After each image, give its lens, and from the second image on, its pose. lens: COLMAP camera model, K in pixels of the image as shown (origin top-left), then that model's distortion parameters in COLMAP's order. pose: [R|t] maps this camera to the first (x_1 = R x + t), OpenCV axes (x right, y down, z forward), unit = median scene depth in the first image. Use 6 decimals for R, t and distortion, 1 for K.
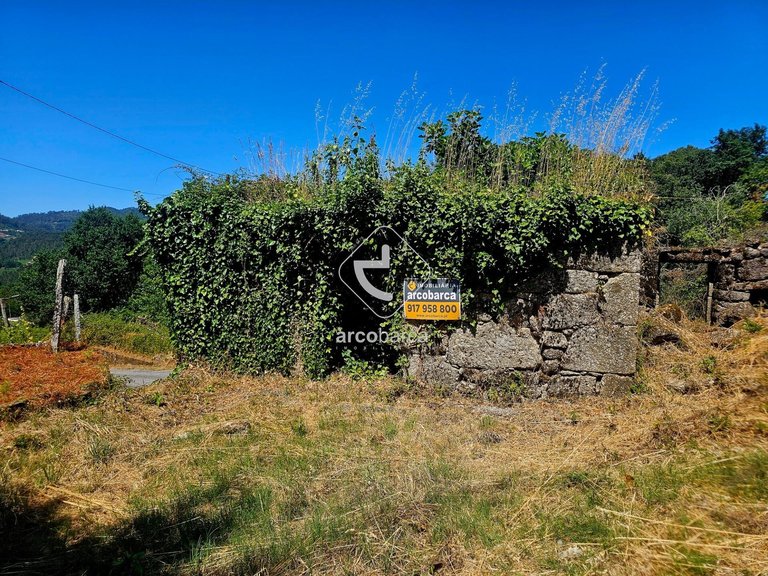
lens RADIAL K [[524.2, 0, 383.3], [0, 524.2, 287.0], [0, 0, 1]] dist [0.064130, -0.058656]
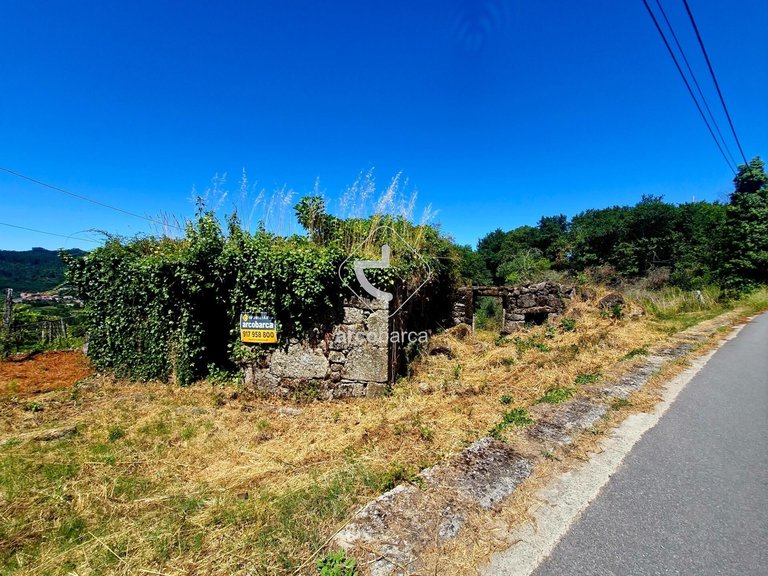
lens RADIAL K [[317.9, 0, 382.9], [0, 317.9, 291.1], [0, 0, 1]] dist [0.007432, -0.006076]
pose [[0.996805, 0.002731, 0.079824, 0.357941], [0.001142, 0.998826, -0.048433, -0.032208], [-0.079862, 0.048369, 0.995632, 0.137407]]
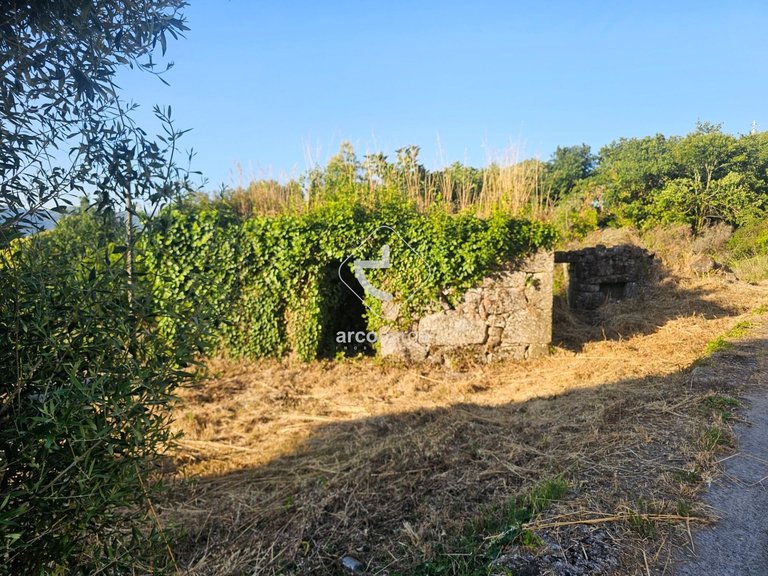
lens RADIAL K [[524.2, 0, 387.3], [0, 524.2, 281.3], [0, 0, 1]] dist [0.064130, -0.058656]
pose [[0.967722, -0.016047, 0.251507, -0.280151], [0.018602, 0.999797, -0.007783, 0.000233], [-0.251331, 0.012210, 0.967824, -0.245305]]
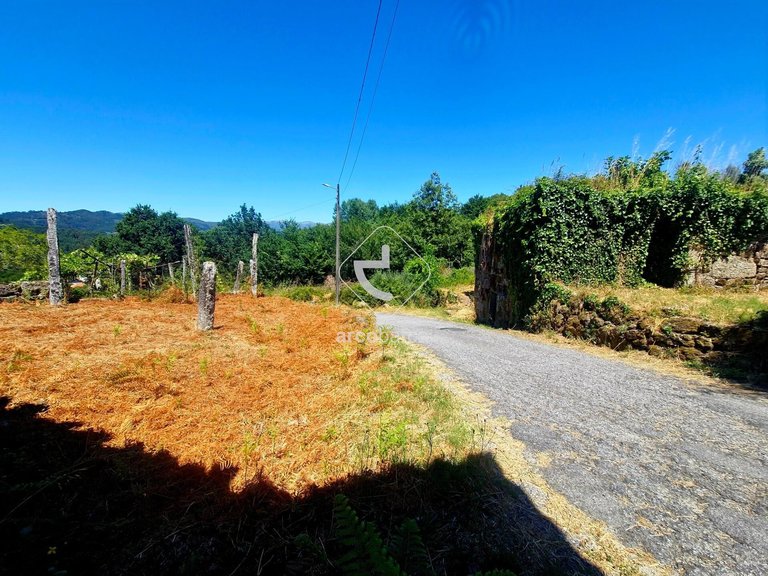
lens RADIAL K [[317.9, 0, 384.0], [0, 317.9, 285.9], [0, 0, 1]] dist [0.007432, -0.006076]
pose [[0.961209, -0.006787, 0.275737, -1.436329], [-0.006155, 0.998920, 0.046044, 0.135141], [-0.275752, -0.045955, 0.960130, 0.182559]]
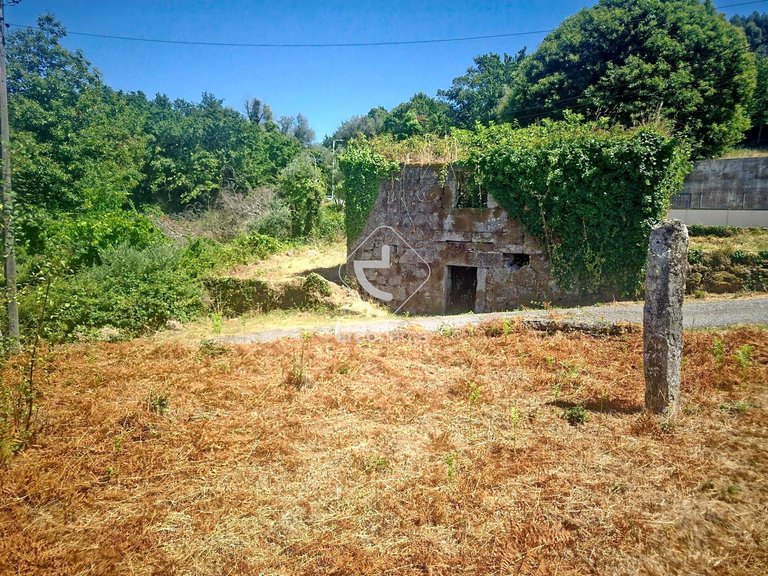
lens RADIAL K [[524.2, 0, 386.7], [0, 524.2, 283.7], [0, 0, 1]] dist [0.064130, -0.058656]
pose [[0.157891, -0.097073, 0.982674, -2.582338], [0.025782, 0.995222, 0.094170, 0.114194], [-0.987120, 0.010467, 0.159639, 1.896141]]
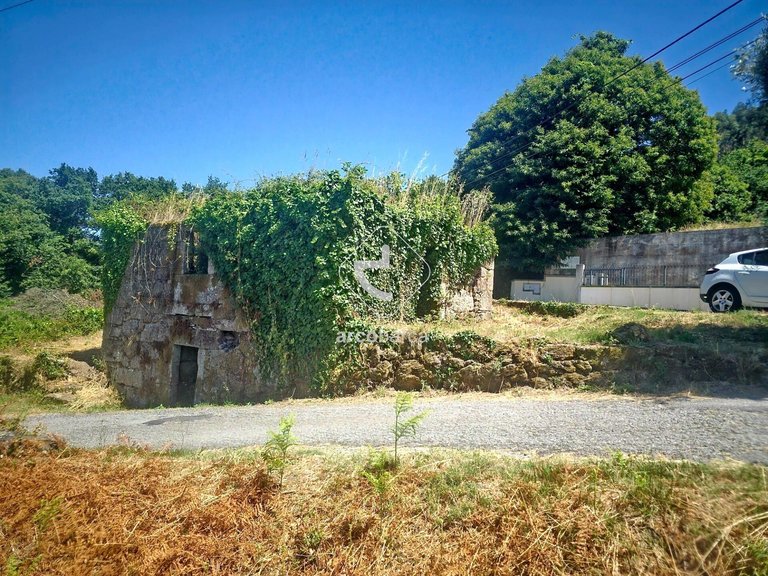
lens RADIAL K [[524.2, 0, 389.2], [0, 524.2, 282.7], [0, 0, 1]] dist [0.064130, -0.058656]
pose [[0.277259, 0.059023, 0.958980, -1.837129], [0.009617, 0.997891, -0.064199, 0.167881], [-0.960747, 0.027022, 0.276107, 0.704367]]
